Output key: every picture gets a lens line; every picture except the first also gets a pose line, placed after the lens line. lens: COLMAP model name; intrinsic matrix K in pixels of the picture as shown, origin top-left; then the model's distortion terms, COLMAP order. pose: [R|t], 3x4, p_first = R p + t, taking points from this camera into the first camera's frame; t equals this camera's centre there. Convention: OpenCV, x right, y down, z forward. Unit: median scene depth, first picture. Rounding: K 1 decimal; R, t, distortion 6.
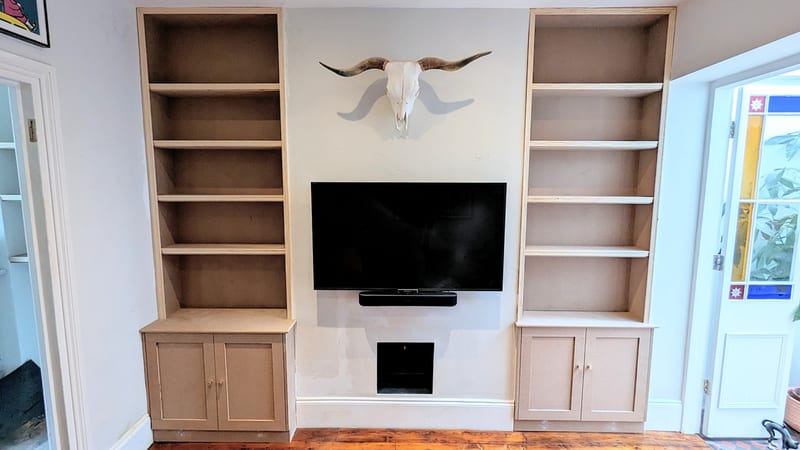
lens RADIAL K [[379.1, 0, 400.0], [0, 379.1, 225.0], [0, 0, 1]] dist [-0.011096, 0.007716]
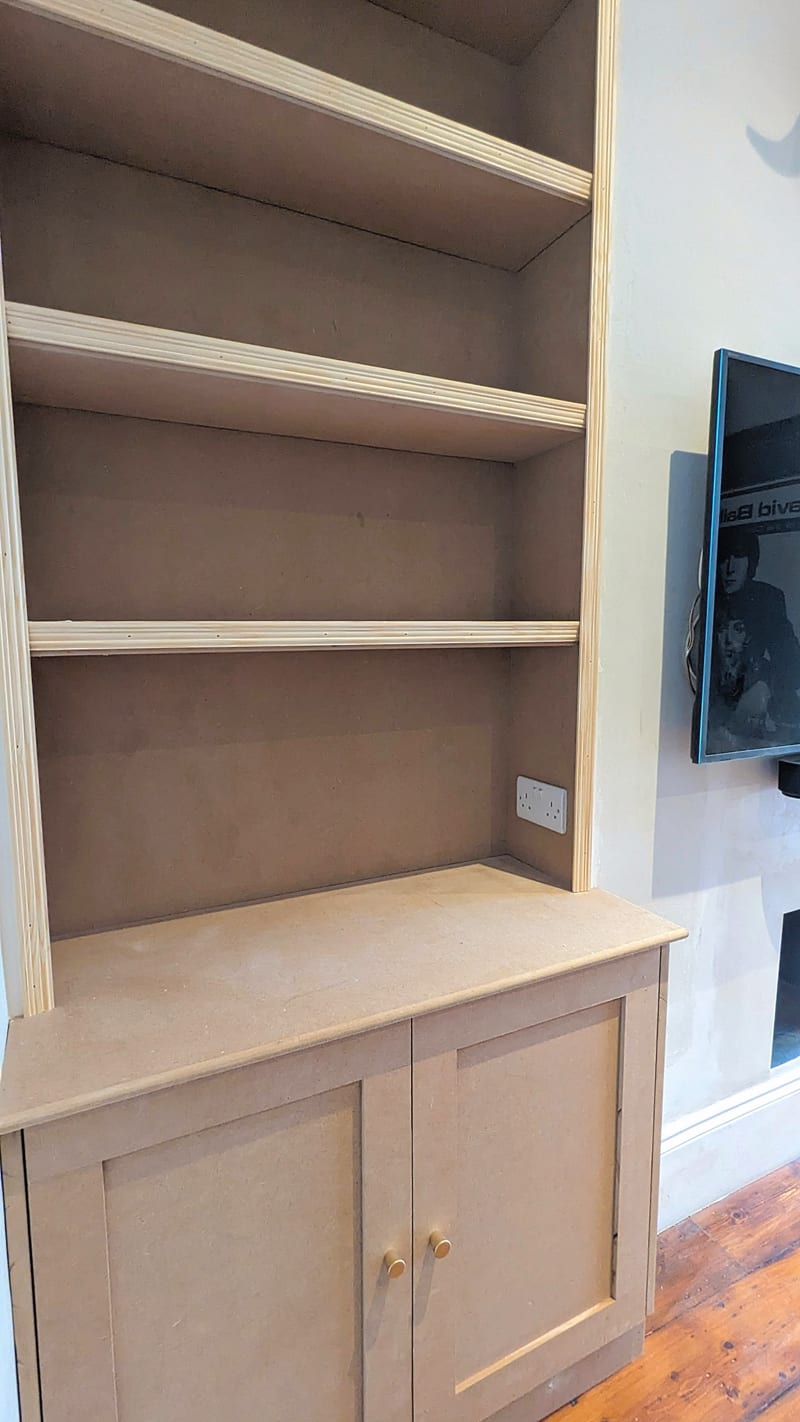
lens RADIAL K [[673.8, 0, 402.6], [0, 673.8, 714.0], [0, 0, 1]] dist [-0.011096, 0.007716]
pose [[0.888651, -0.059344, 0.454729, -0.639936], [0.060359, 0.998101, 0.012301, 0.117256], [-0.454595, 0.016515, 0.890545, 0.666299]]
